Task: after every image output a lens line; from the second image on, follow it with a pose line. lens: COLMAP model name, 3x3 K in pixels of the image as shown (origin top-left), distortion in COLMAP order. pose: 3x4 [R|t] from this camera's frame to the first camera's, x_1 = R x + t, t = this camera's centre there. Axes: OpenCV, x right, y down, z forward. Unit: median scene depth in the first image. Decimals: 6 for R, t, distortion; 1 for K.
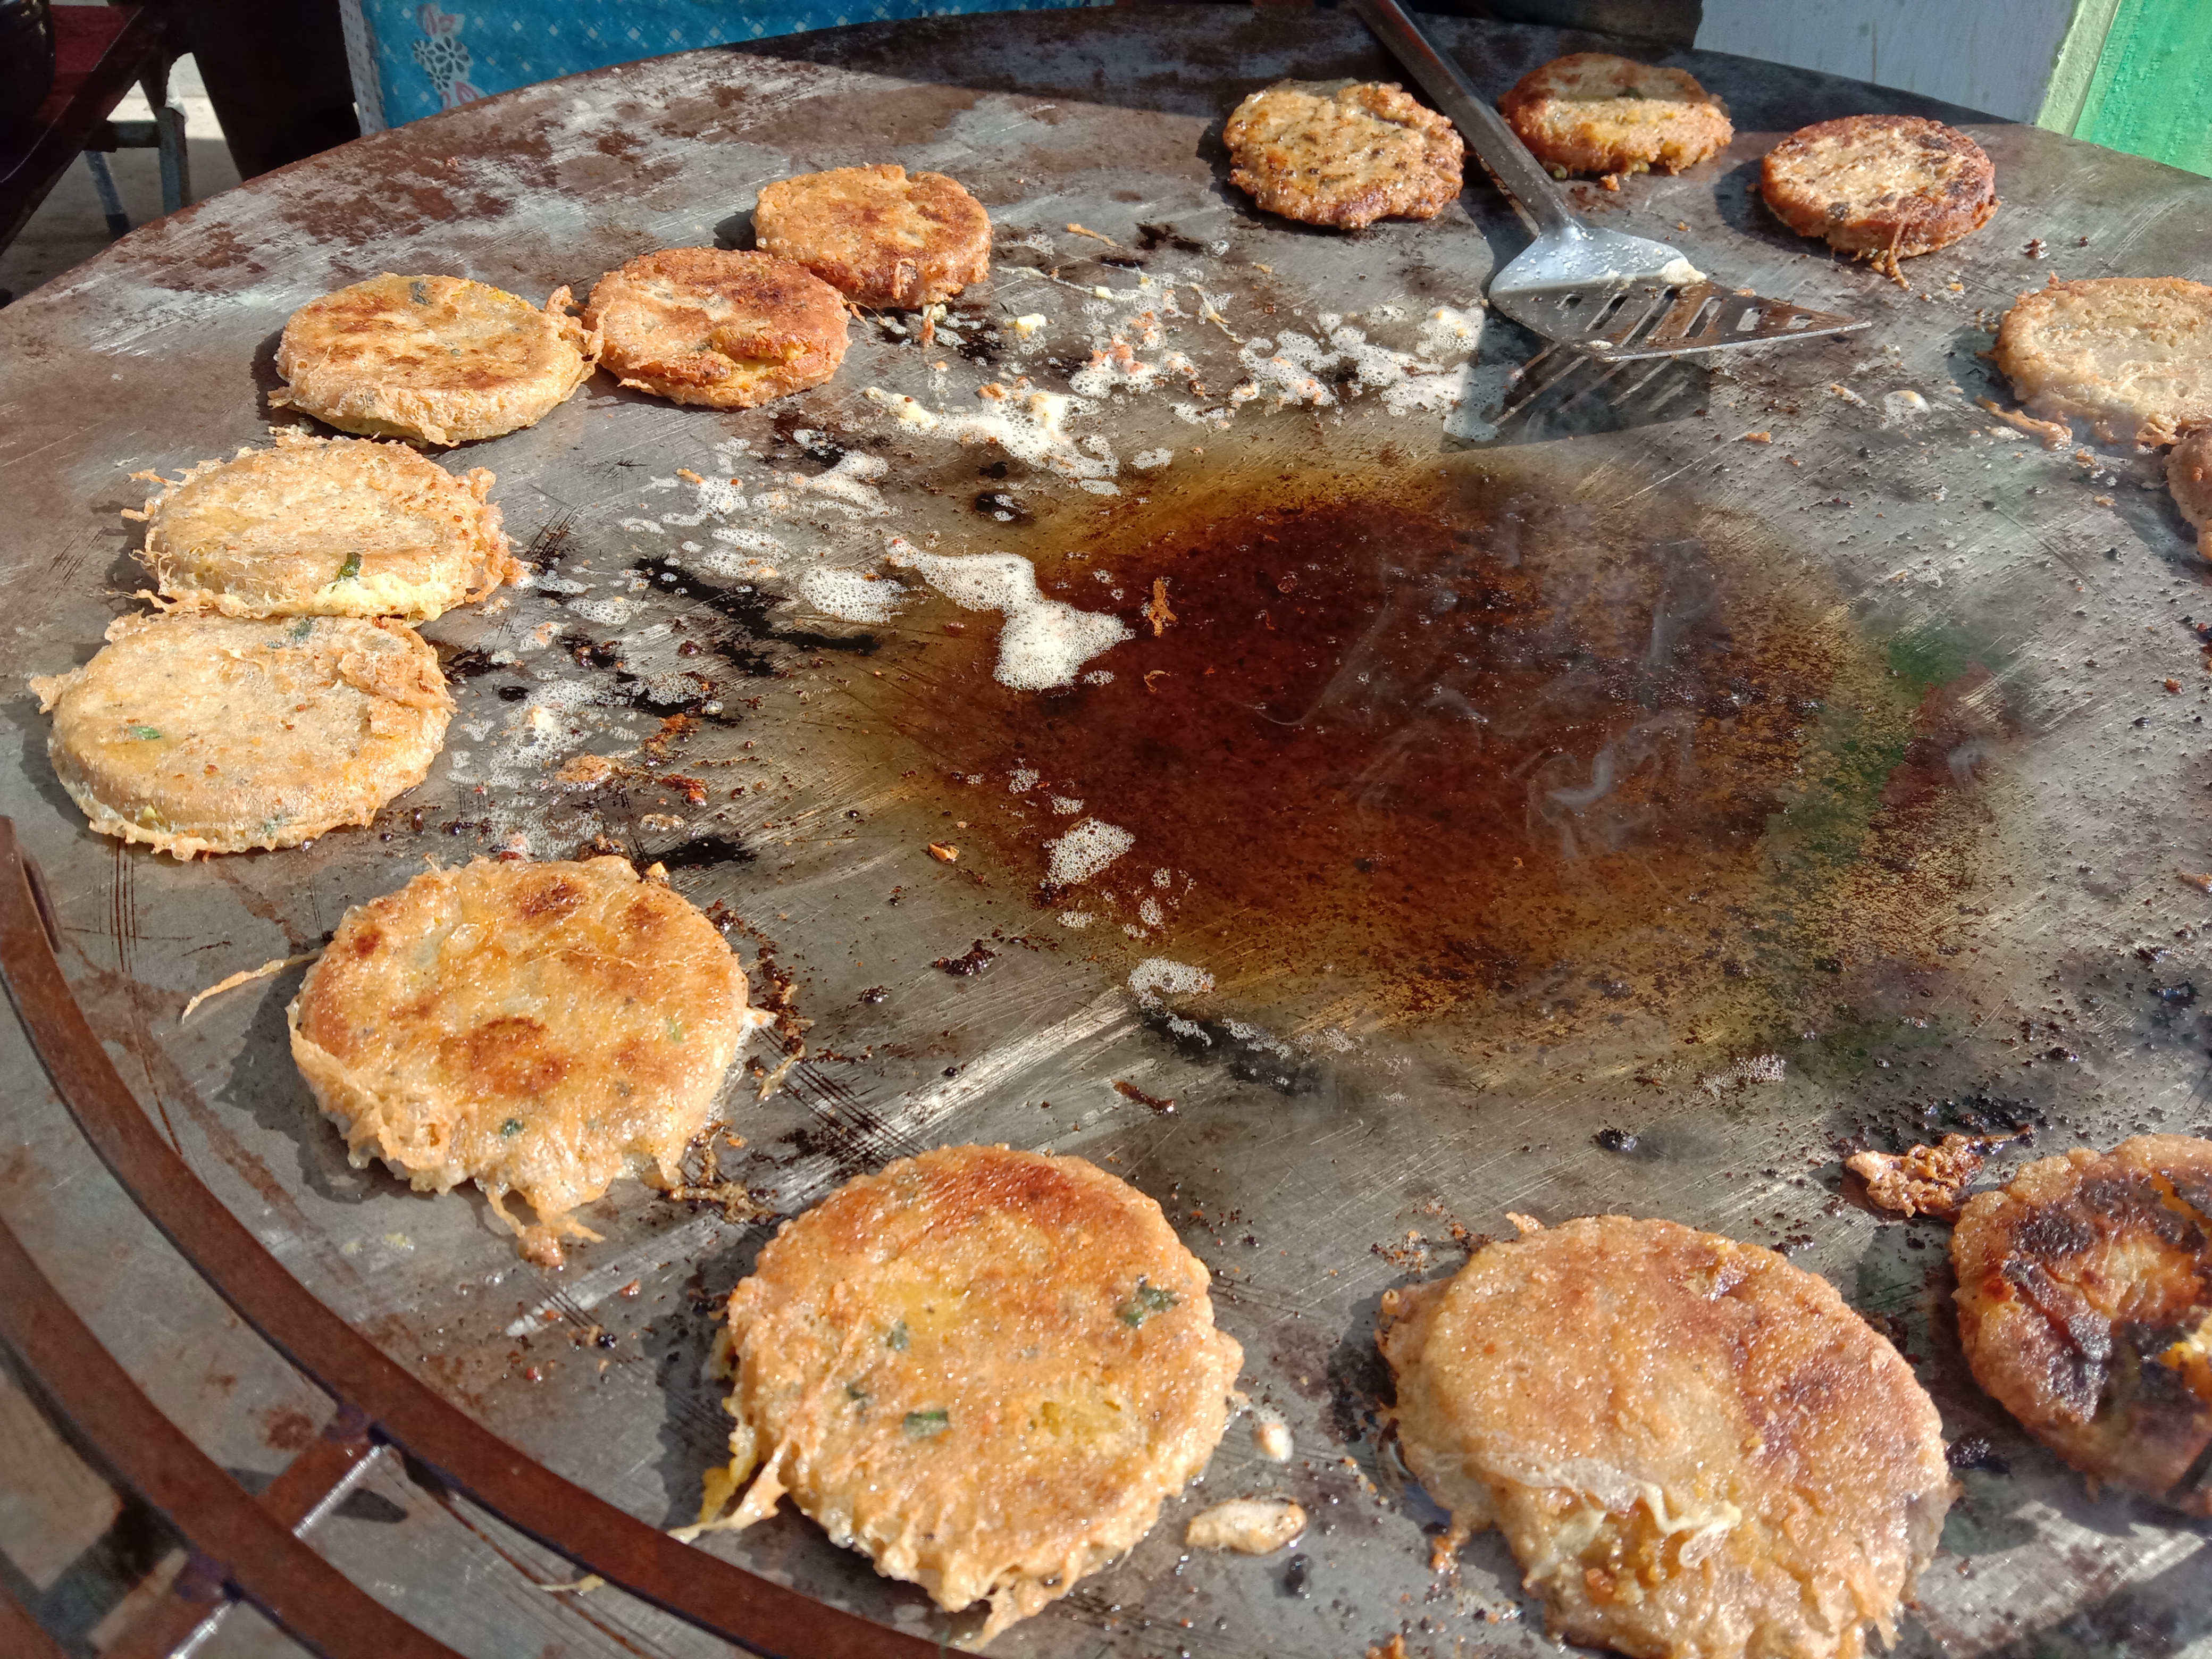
lens RADIAL K [[1800.9, 0, 1106.0], [0, 1800.9, 829.5], [0, 0, 1]] dist [0.060925, -0.178565]
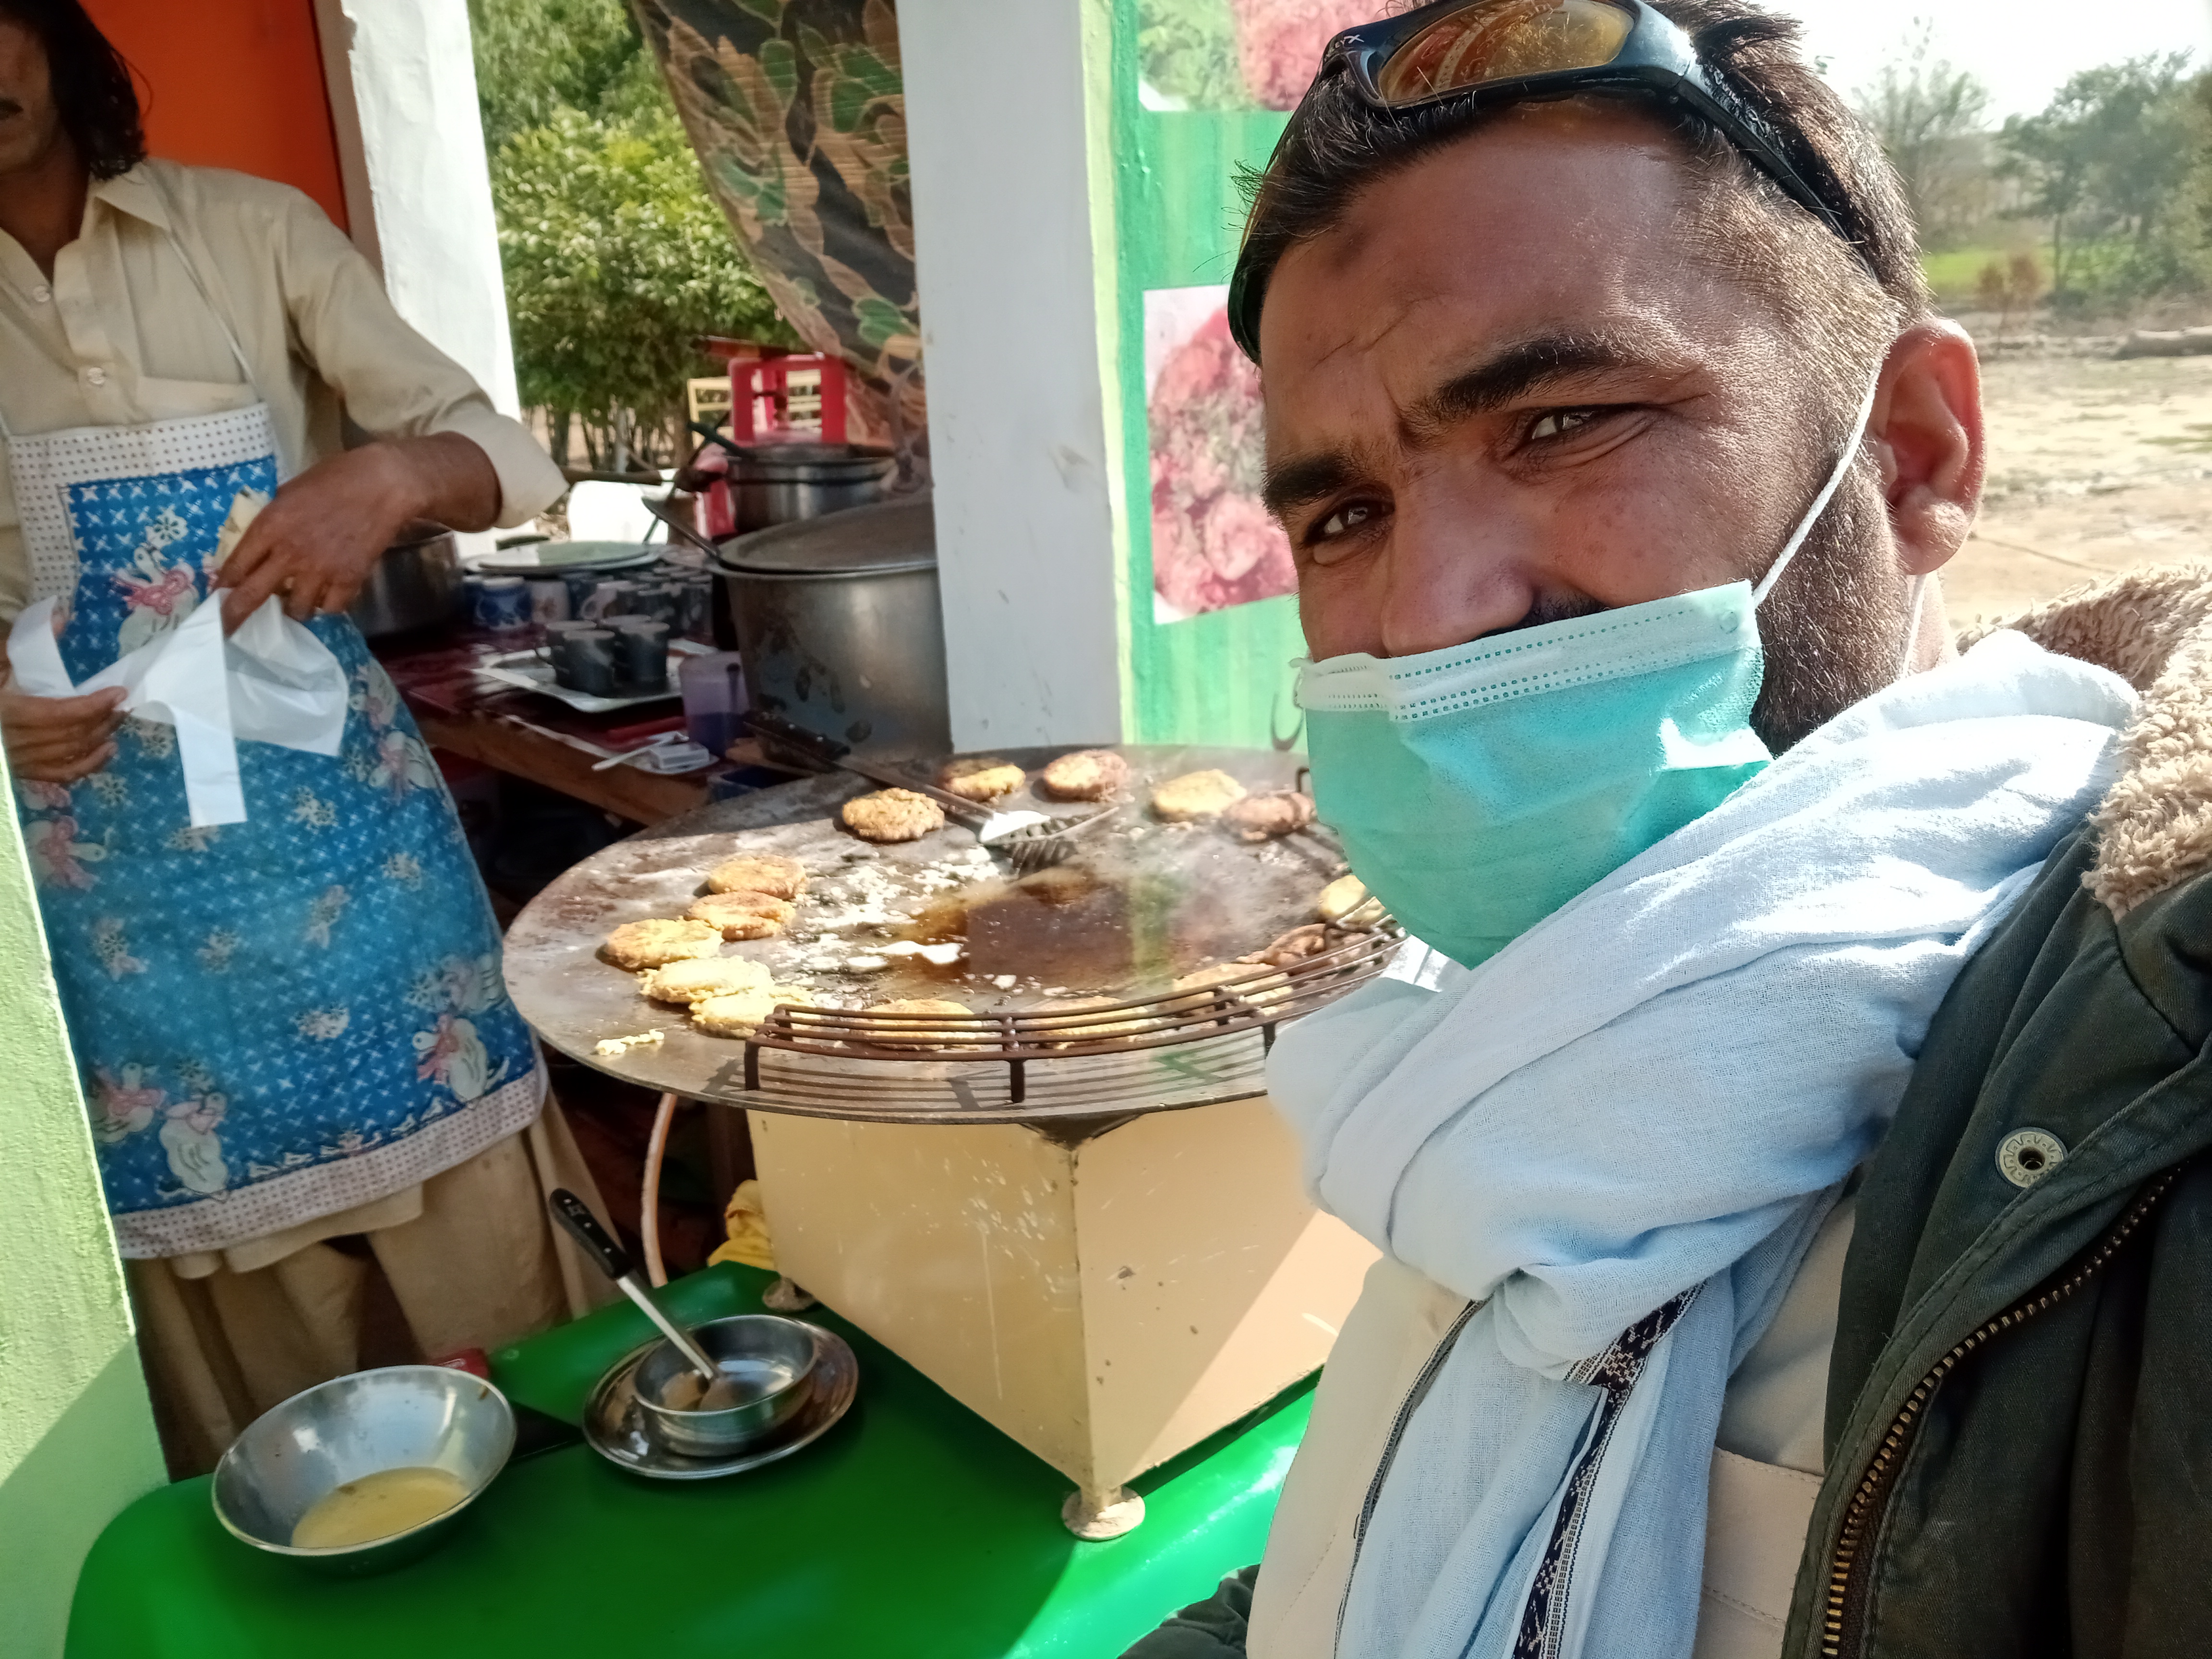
lens RADIAL K [[1922.3, 0, 1169.3], [0, 1922.3, 911.2], [0, 0, 1]] dist [0.128687, -0.402263]
pose [[0.821520, -0.260399, 0.507245, -1.441599], [0.428699, 0.868631, -0.248390, 0.859073], [-0.375928, 0.421513, 0.825230, -1.948236]]
